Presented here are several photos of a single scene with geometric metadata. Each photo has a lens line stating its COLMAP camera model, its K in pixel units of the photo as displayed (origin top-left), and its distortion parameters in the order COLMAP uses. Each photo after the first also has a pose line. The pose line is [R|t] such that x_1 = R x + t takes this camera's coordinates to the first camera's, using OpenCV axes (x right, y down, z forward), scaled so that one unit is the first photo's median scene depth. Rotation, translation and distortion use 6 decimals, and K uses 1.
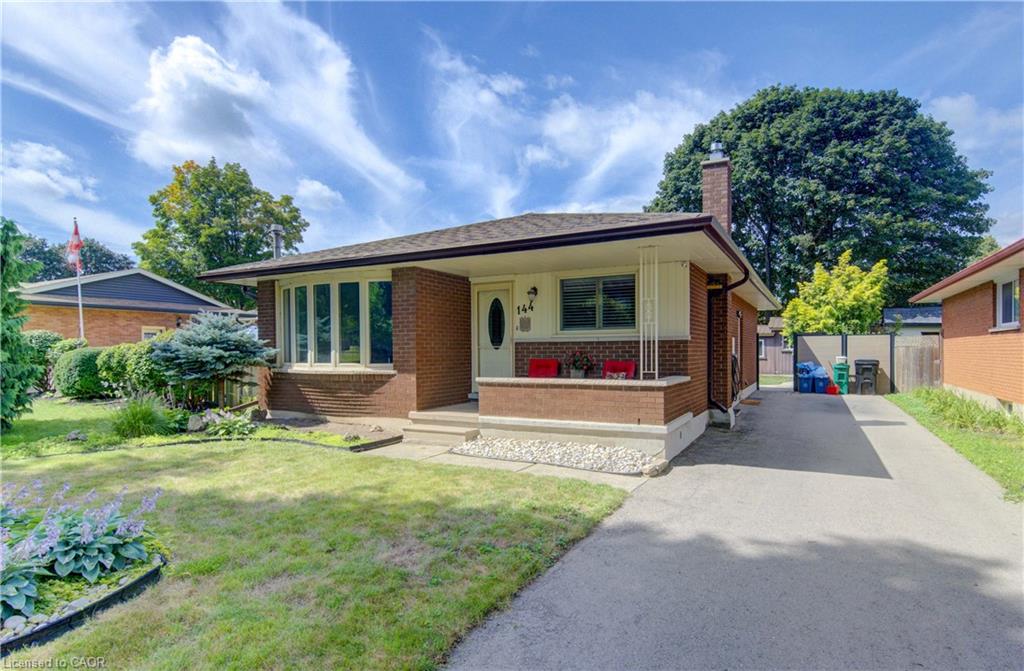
lens RADIAL K [[530.7, 0, 512.8], [0, 530.7, 352.6], [0, 0, 1]] dist [-0.015326, -0.000172]
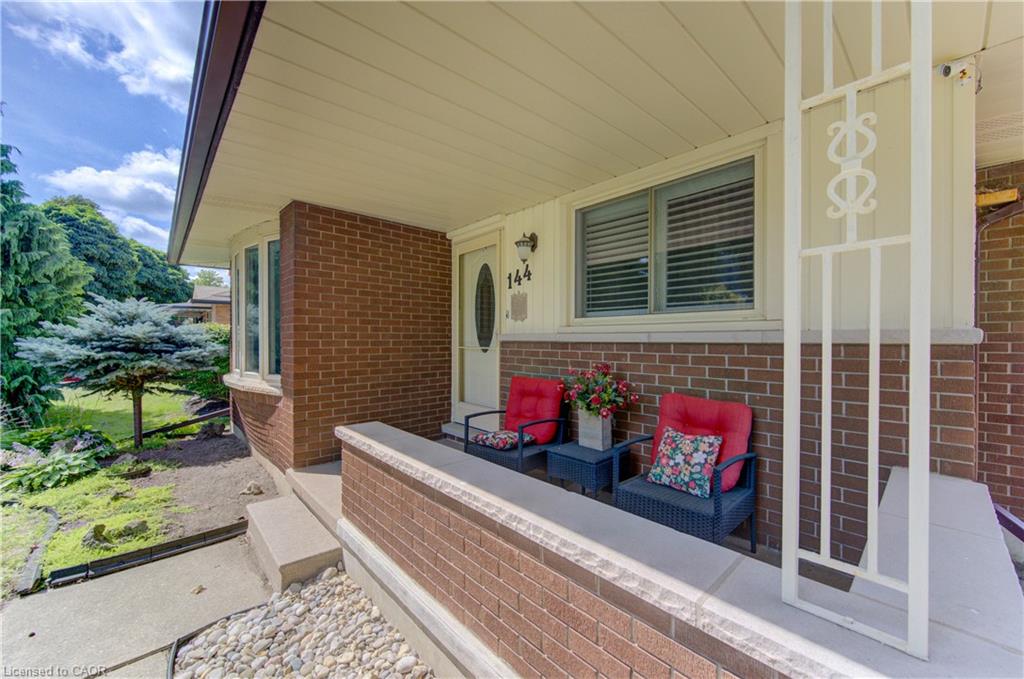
lens RADIAL K [[395.3, 0, 529.0], [0, 395.3, 338.3], [0, 0, 1]] dist [-0.000570, -0.000036]
pose [[0.958648, 0.005765, -0.284536, 0.145557], [-0.007513, 0.999959, -0.005053, -0.020374], [0.284496, 0.006981, 0.958652, 0.628768]]
